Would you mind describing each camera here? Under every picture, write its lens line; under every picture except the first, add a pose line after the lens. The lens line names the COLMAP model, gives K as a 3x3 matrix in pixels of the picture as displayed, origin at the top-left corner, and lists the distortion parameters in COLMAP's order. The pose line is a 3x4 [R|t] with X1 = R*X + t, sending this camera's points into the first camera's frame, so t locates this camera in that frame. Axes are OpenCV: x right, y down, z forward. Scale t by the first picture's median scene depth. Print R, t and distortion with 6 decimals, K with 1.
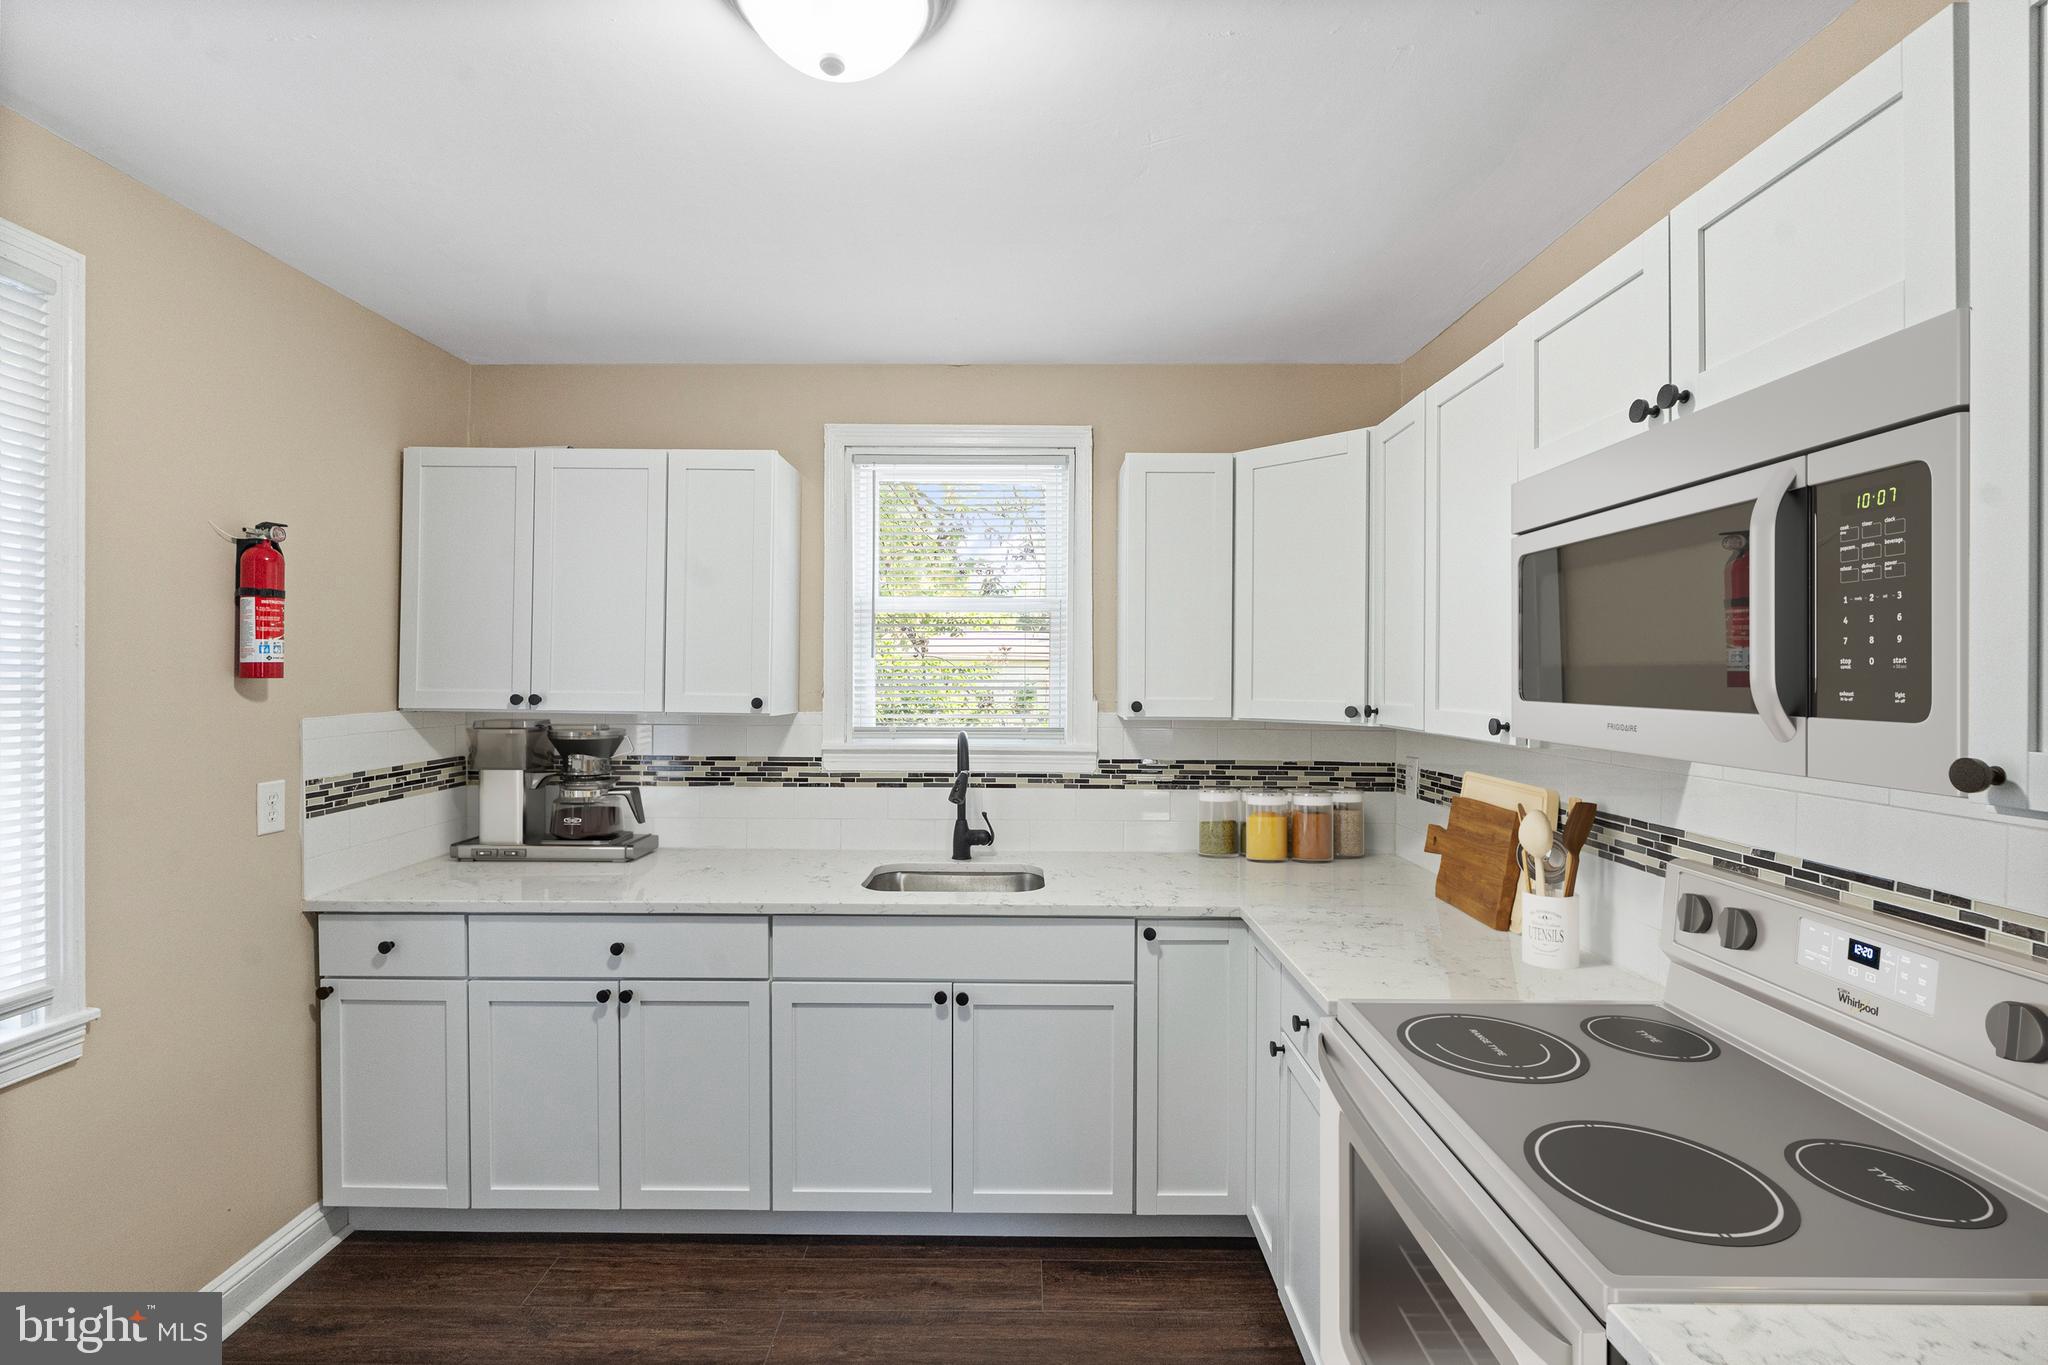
lens RADIAL K [[912.1, 0, 1024.0], [0, 912.1, 682.5], [0, 0, 1]] dist [-0.002370, 0.000217]
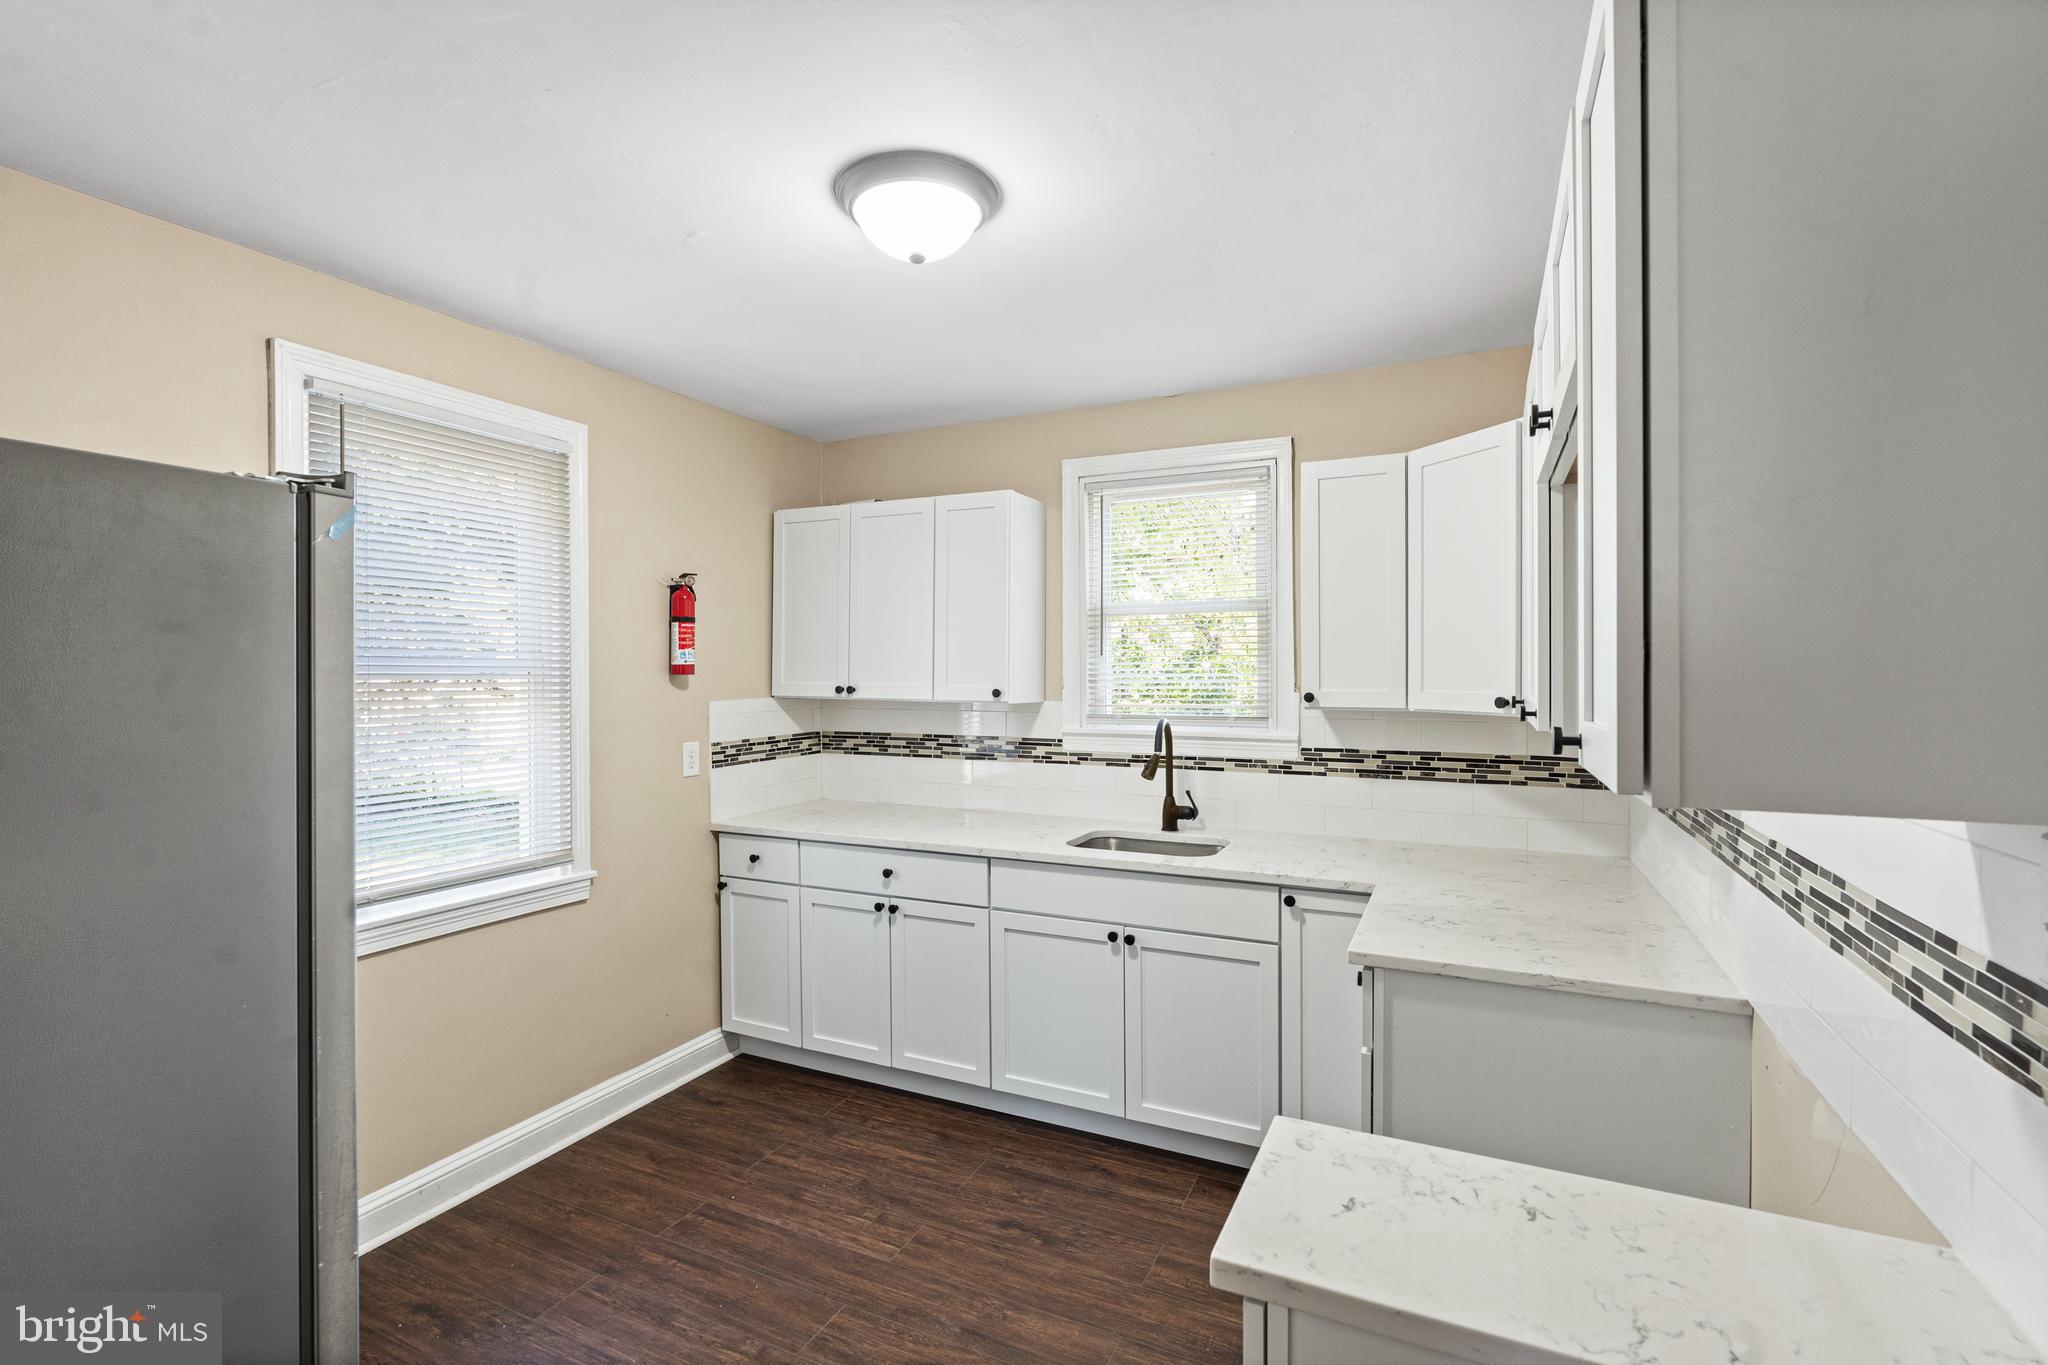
lens RADIAL K [[945.4, 0, 1024.0], [0, 945.4, 682.5], [0, 0, 1]] dist [0.002208, 0.000140]
pose [[0.901269, -0.001598, -0.433257, 0.340015], [0.003101, 0.999991, 0.002762, 0.005301], [0.433248, -0.003833, 0.901266, -0.174745]]
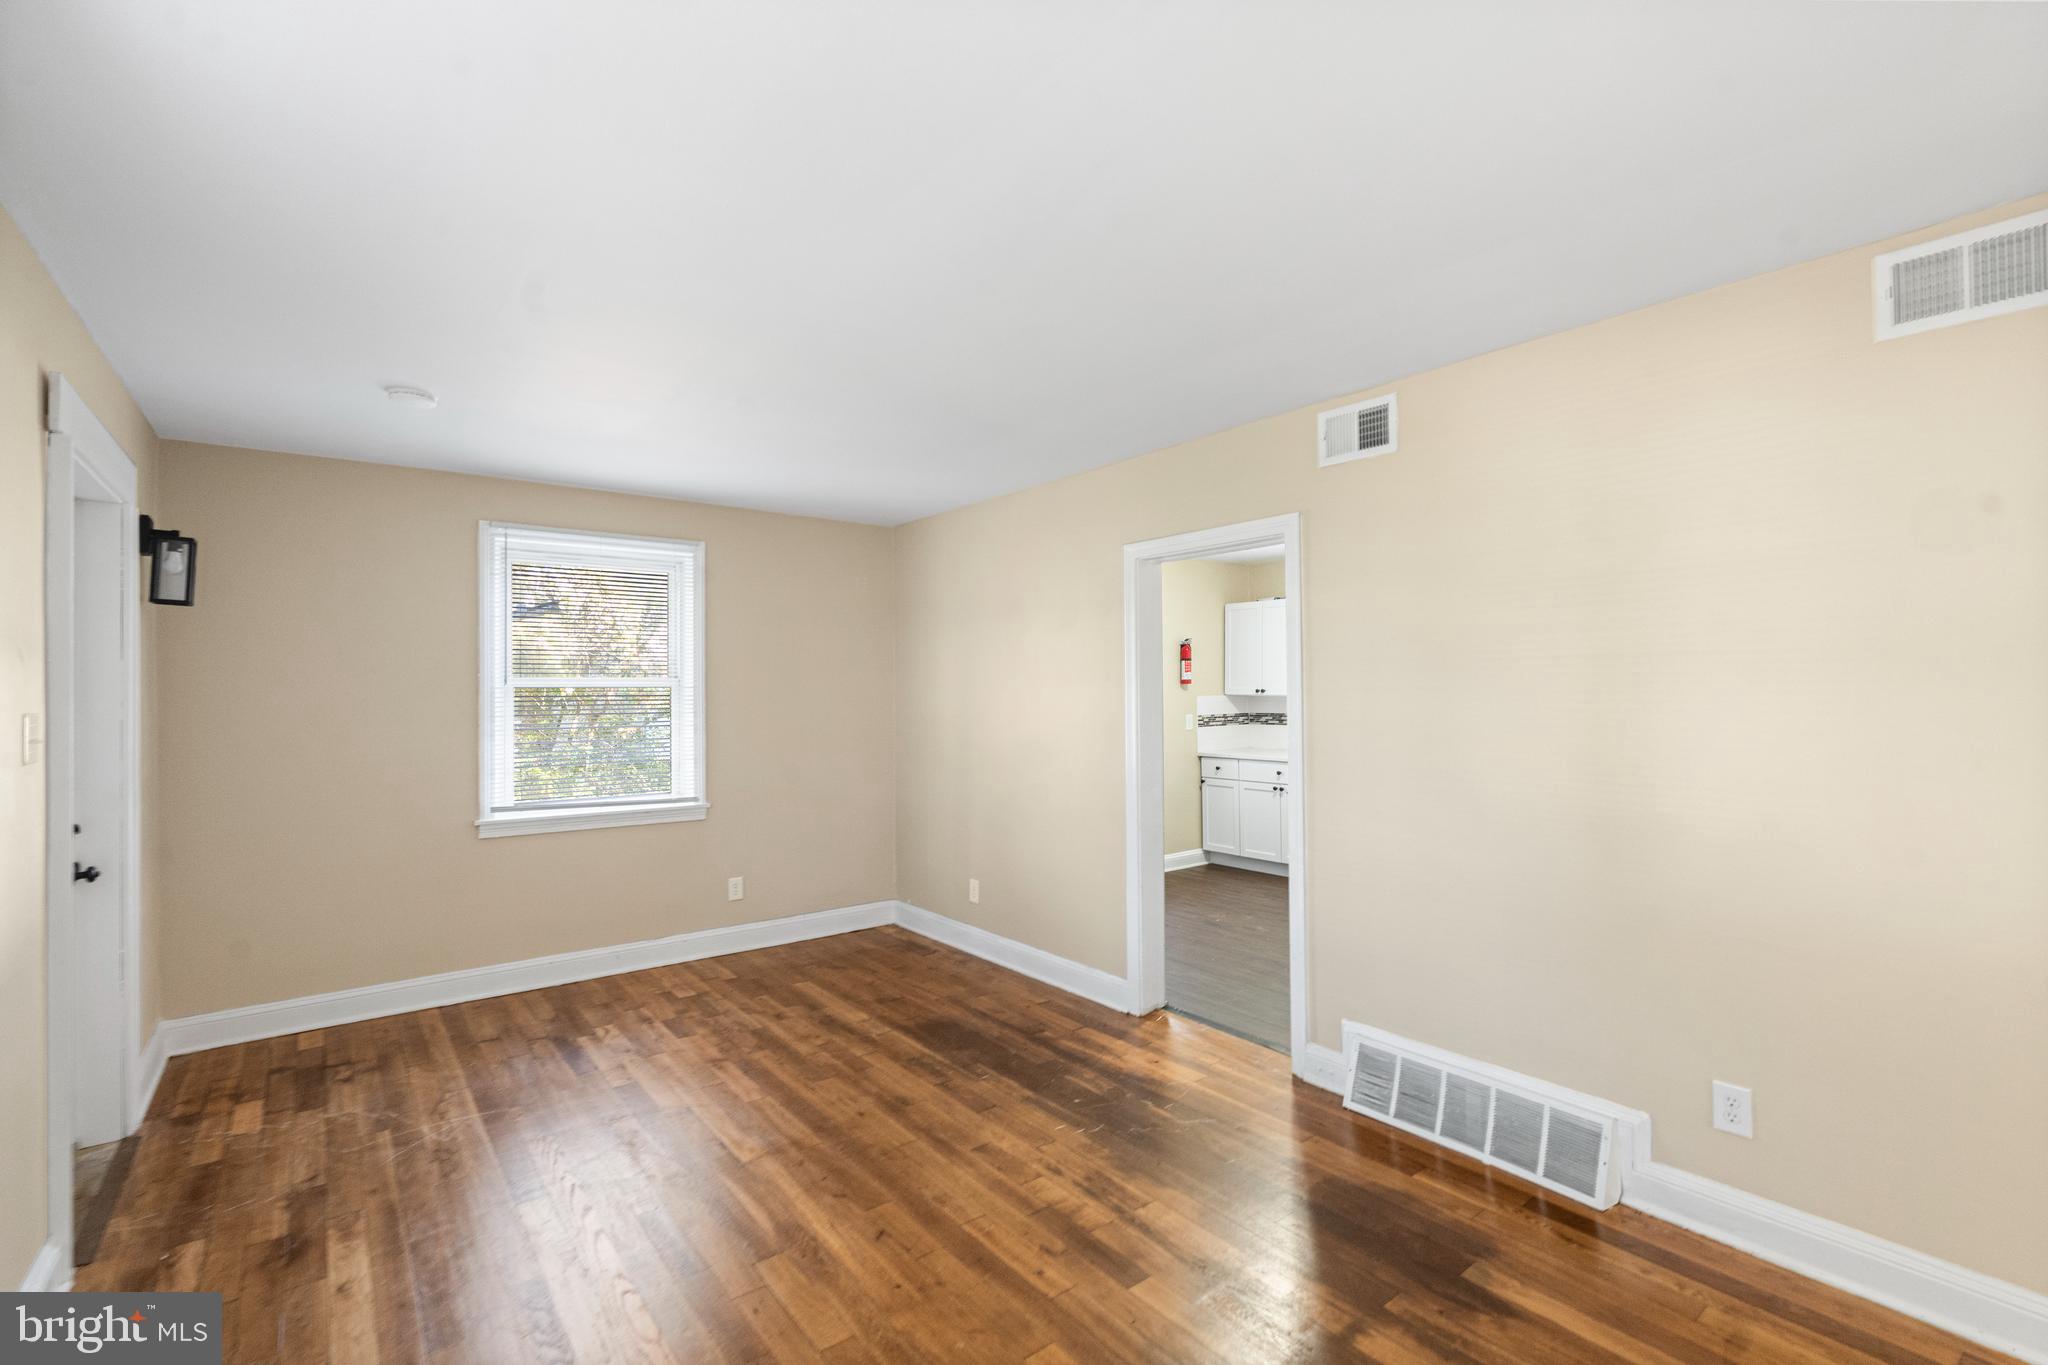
lens RADIAL K [[912.1, 0, 1024.0], [0, 912.1, 682.5], [0, 0, 1]] dist [-0.002370, 0.000217]
pose [[0.615526, -0.015177, -0.787970, 1.365695], [0.006727, 0.999879, -0.014004, 0.030228], [0.788088, 0.003319, 0.615554, -1.461287]]
